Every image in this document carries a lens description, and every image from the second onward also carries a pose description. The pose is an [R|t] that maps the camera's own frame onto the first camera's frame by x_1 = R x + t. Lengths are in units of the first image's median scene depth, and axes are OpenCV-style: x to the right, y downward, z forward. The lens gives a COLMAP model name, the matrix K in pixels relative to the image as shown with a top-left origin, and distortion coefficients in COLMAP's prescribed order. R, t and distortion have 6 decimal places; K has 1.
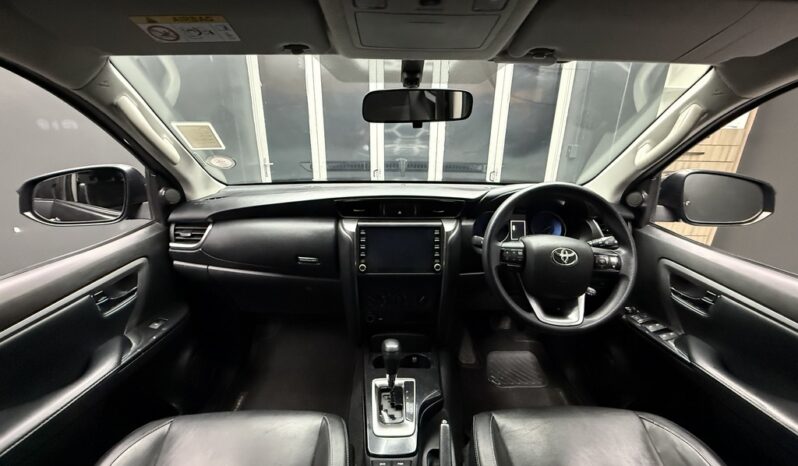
lens RADIAL K [[315.8, 0, 398.2], [0, 315.8, 233.7], [0, 0, 1]] dist [-0.006983, 0.001115]
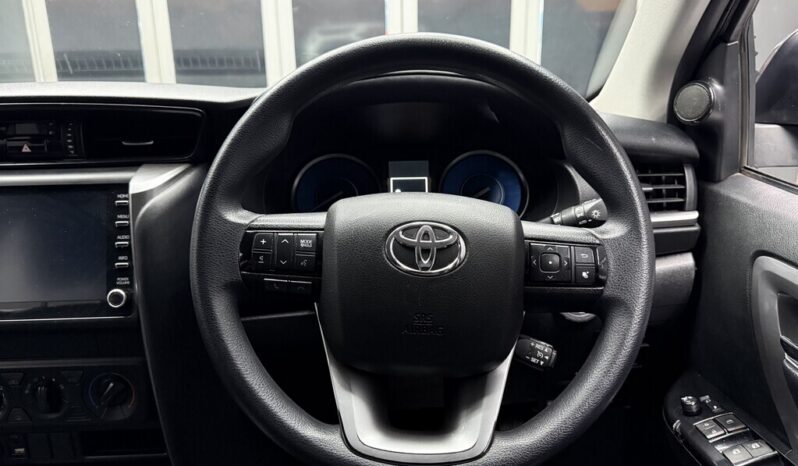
lens RADIAL K [[625.3, 0, 399.1], [0, 625.3, 232.5], [0, 0, 1]] dist [0.010543, -0.000313]
pose [[0.999250, -0.027727, 0.027037, 0.431369], [0.028996, 0.998439, -0.047728, 0.078130], [-0.025671, 0.048476, 0.998494, 0.312444]]
